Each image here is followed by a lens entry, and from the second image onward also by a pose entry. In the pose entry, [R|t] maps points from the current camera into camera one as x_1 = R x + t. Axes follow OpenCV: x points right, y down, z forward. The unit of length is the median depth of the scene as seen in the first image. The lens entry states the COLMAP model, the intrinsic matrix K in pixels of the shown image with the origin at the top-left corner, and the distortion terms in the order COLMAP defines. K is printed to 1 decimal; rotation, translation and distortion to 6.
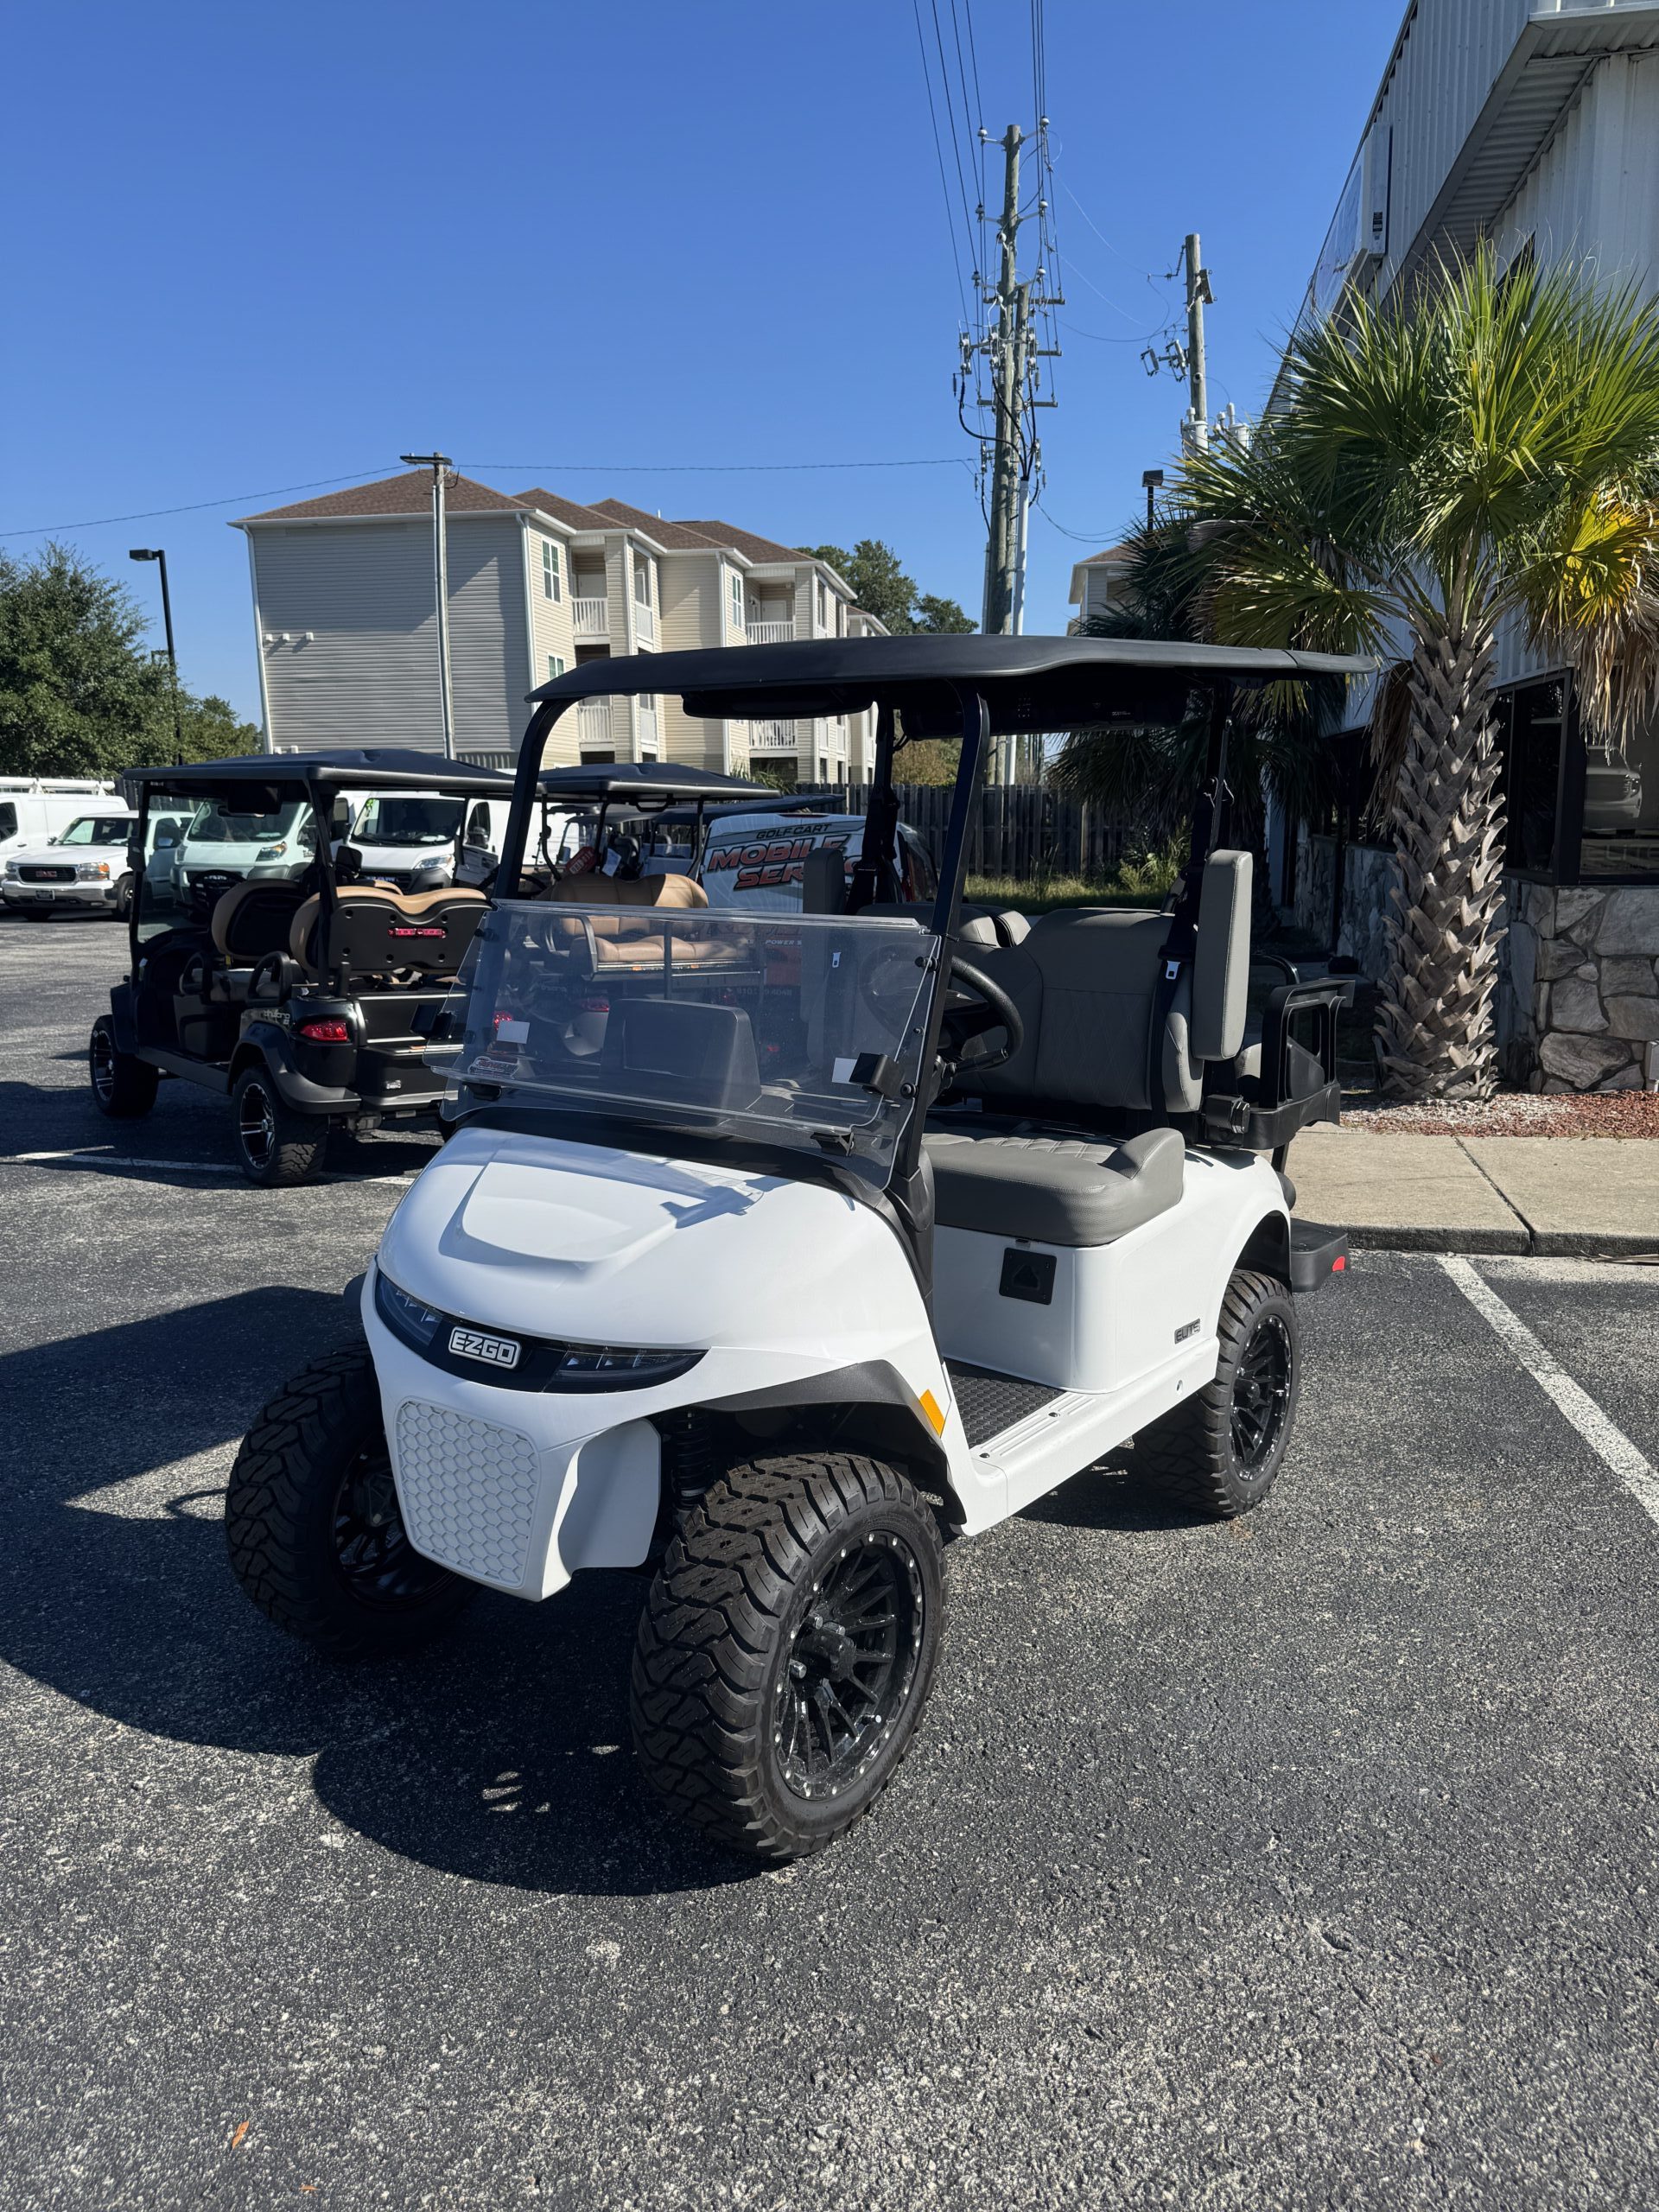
lens RADIAL K [[1530.0, 0, 829.5], [0, 1530.0, 1106.0], [0, 0, 1]] dist [0.144797, -0.233726]
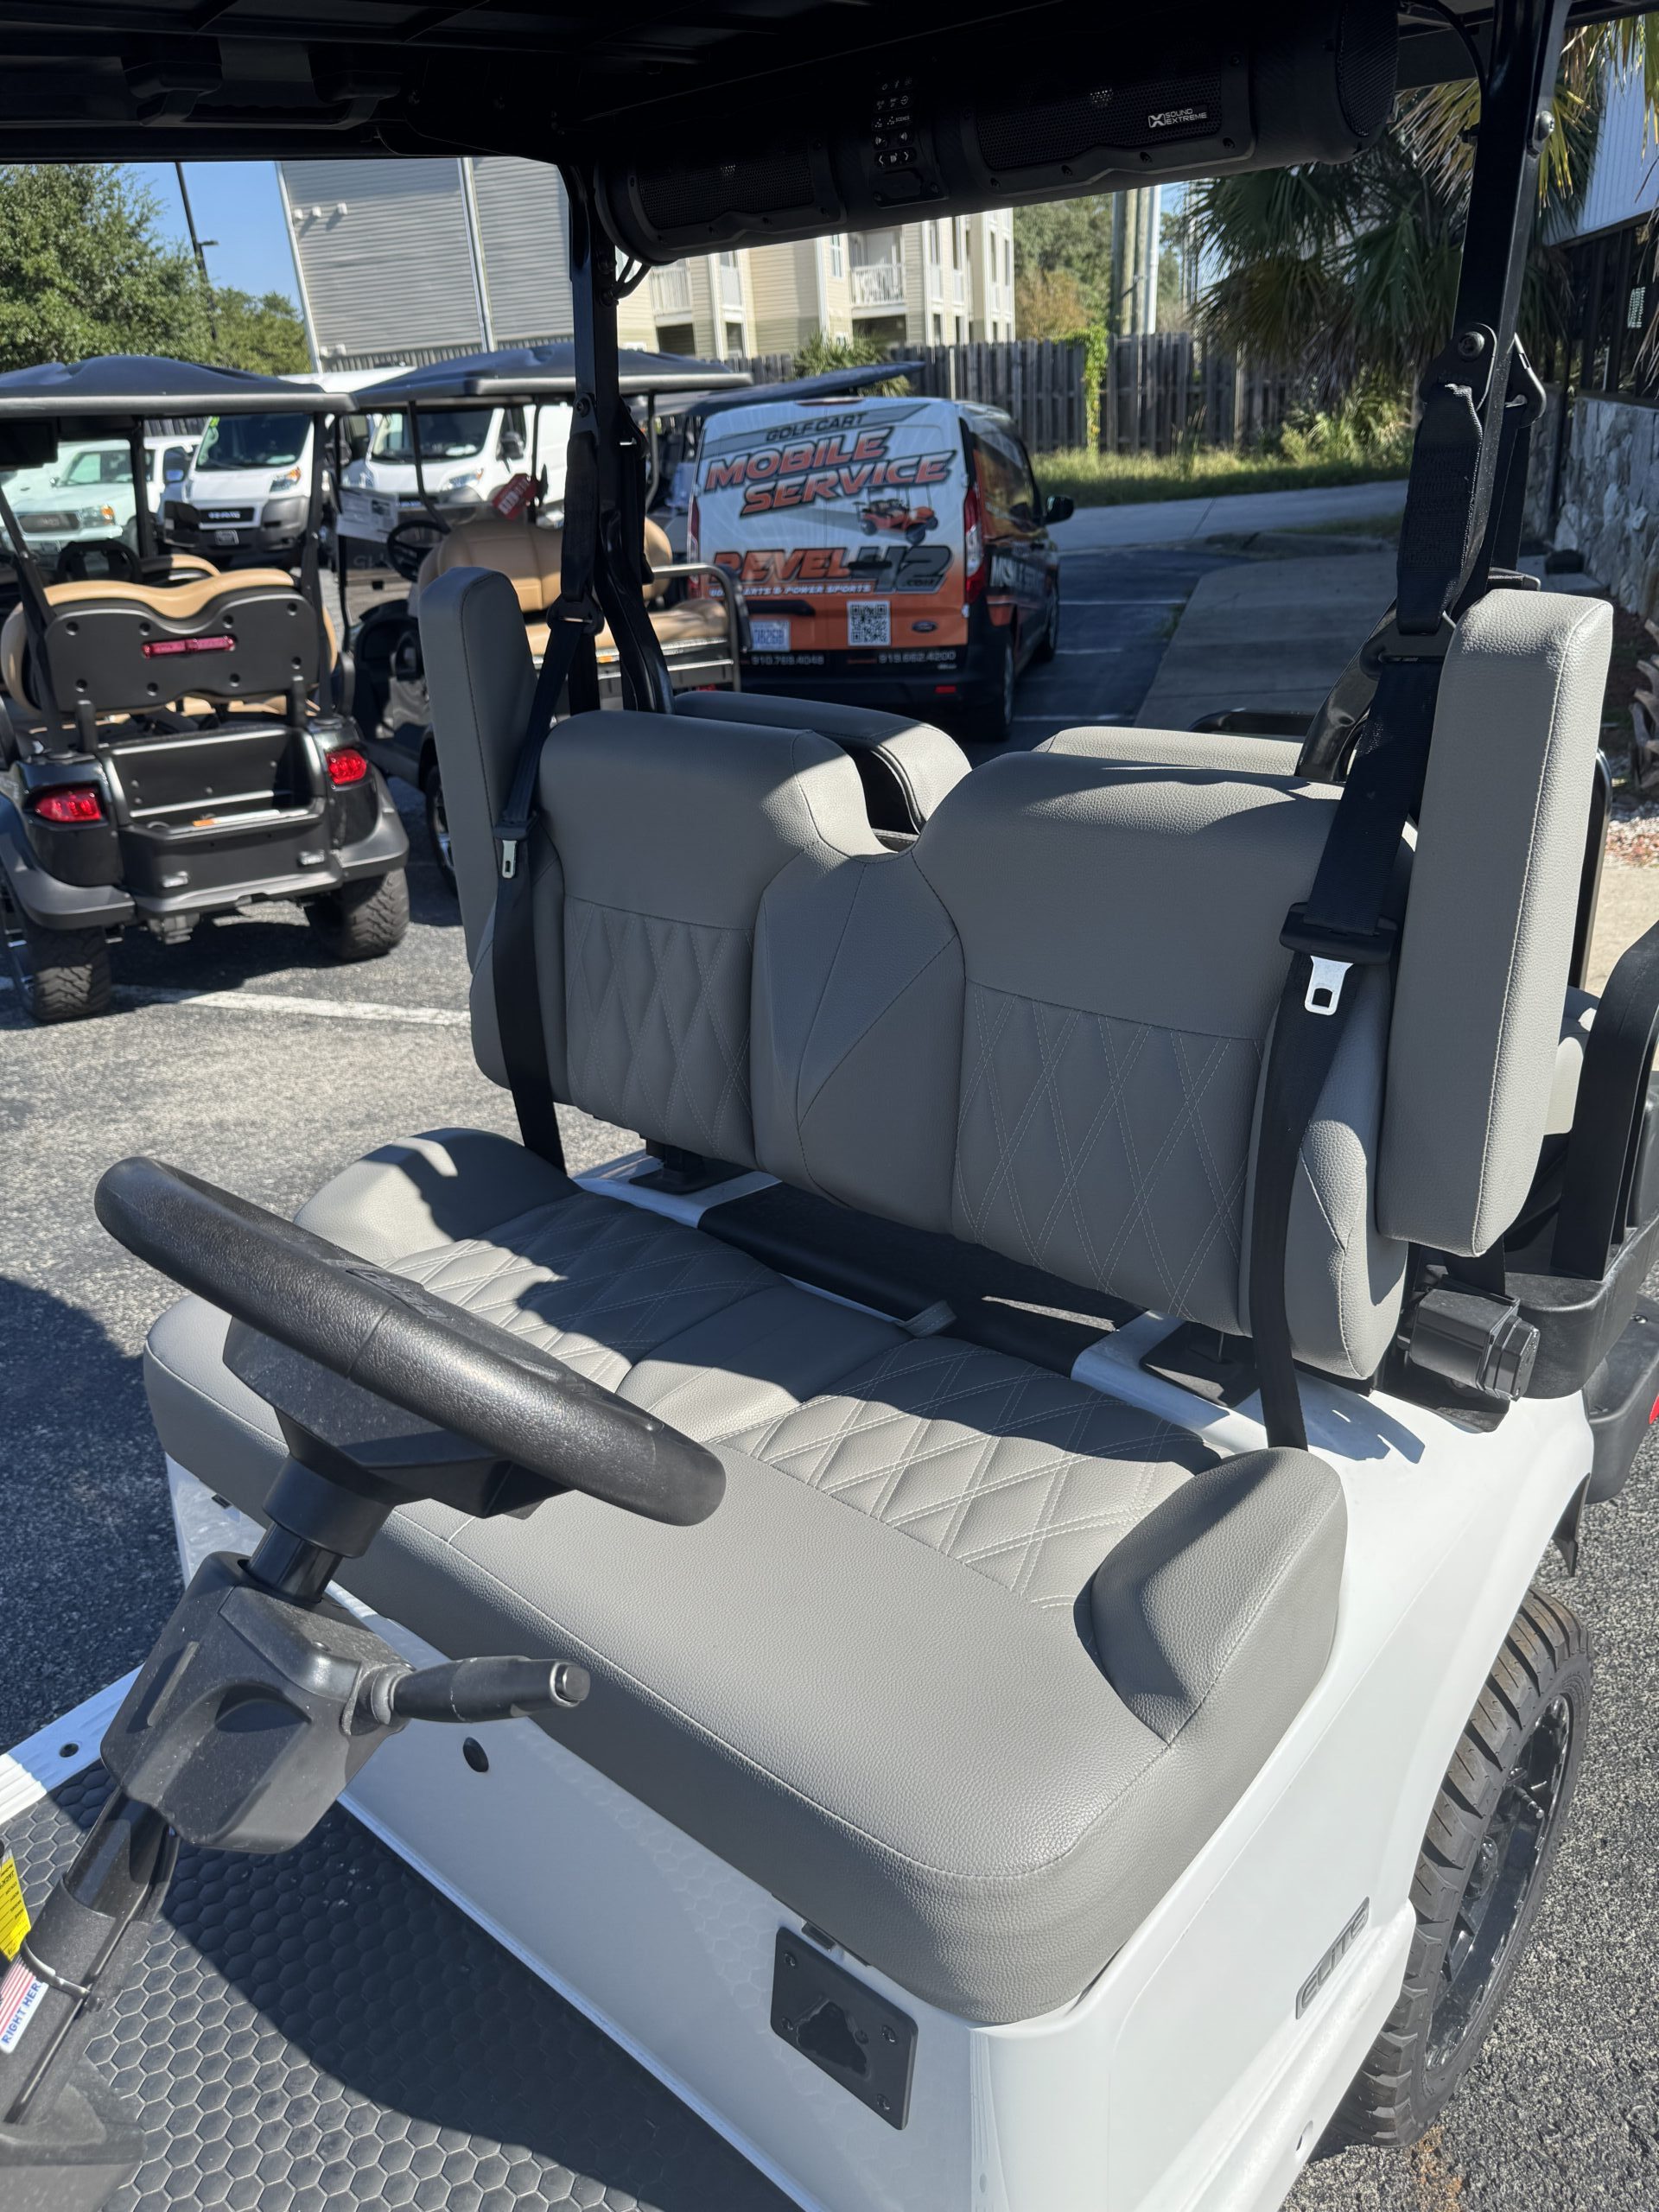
lens RADIAL K [[1563.4, 0, 829.5], [0, 1563.4, 1106.0], [0, 0, 1]] dist [-0.001109, 0.000374]
pose [[0.995270, -0.021939, -0.094633, 0.019382], [0.044279, 0.969533, 0.240924, -0.018958], [0.086464, -0.243975, 0.965919, 0.086722]]
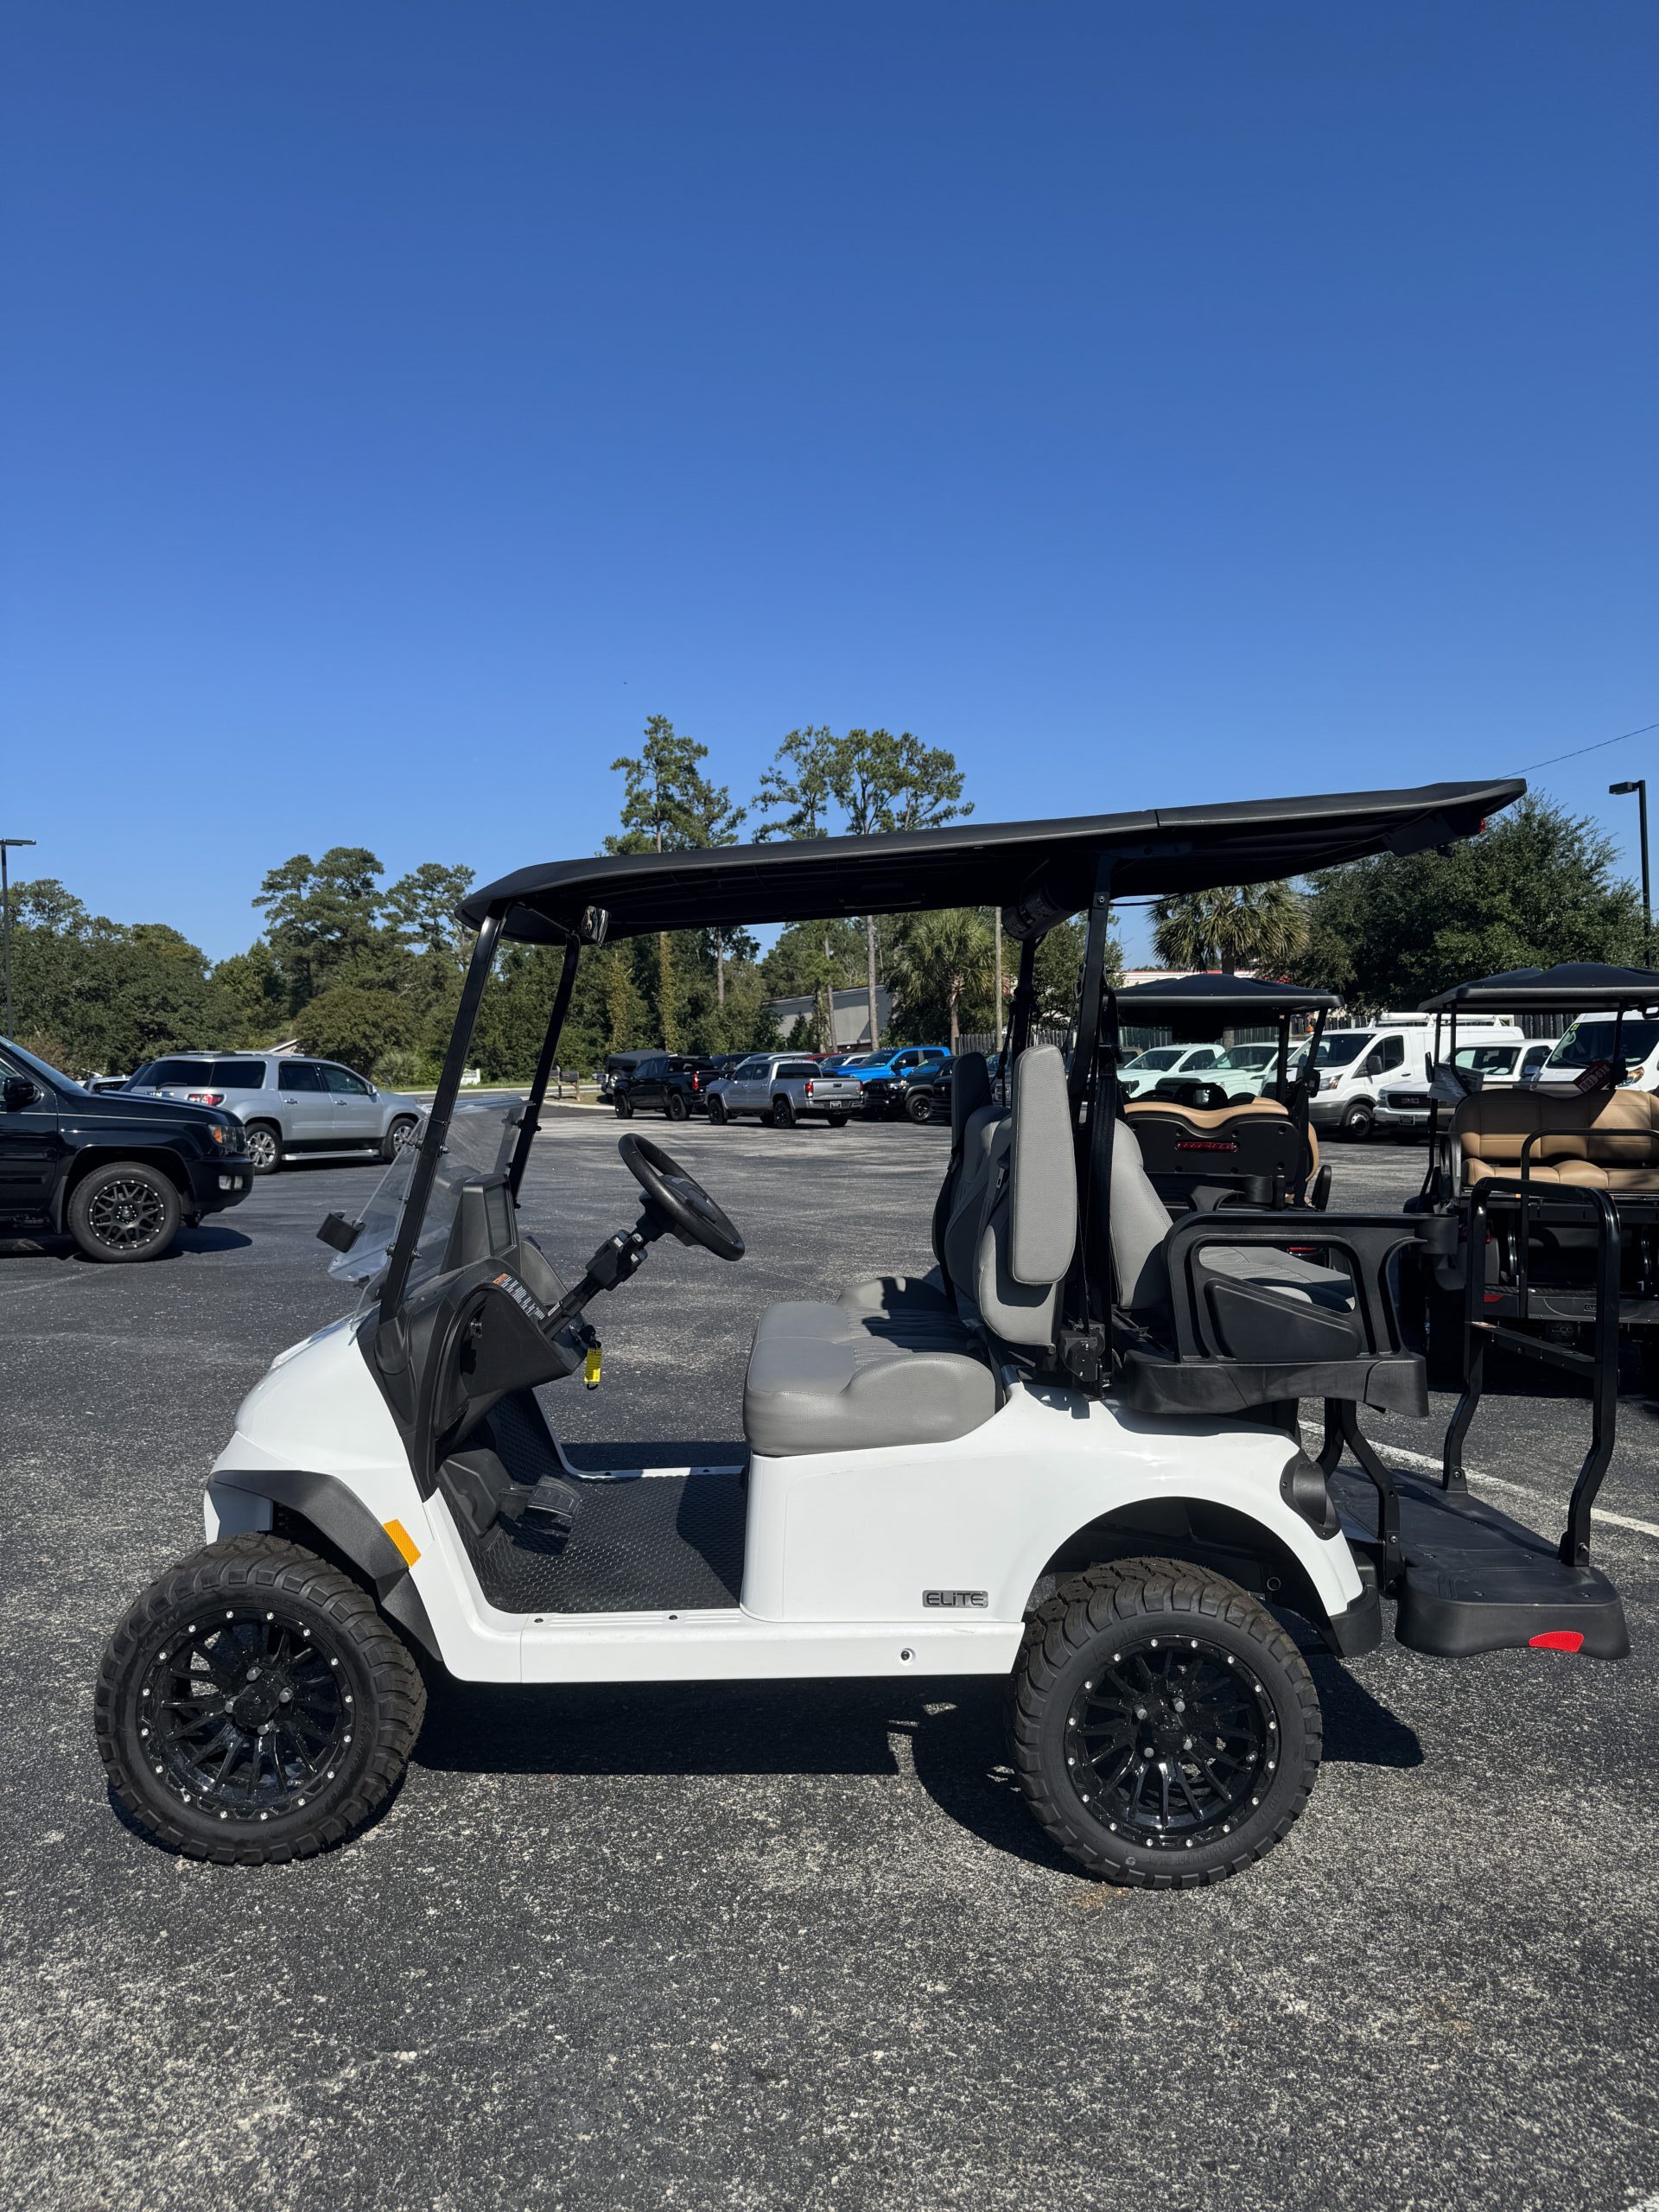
lens RADIAL K [[1574.9, 0, 829.5], [0, 1574.9, 1106.0], [0, 0, 1]] dist [0.021997, -0.001627]
pose [[0.597390, 0.007933, -0.801912, 0.114096], [-0.125538, 0.988548, -0.083741, -0.005286], [0.792064, 0.150696, 0.591545, 0.050419]]
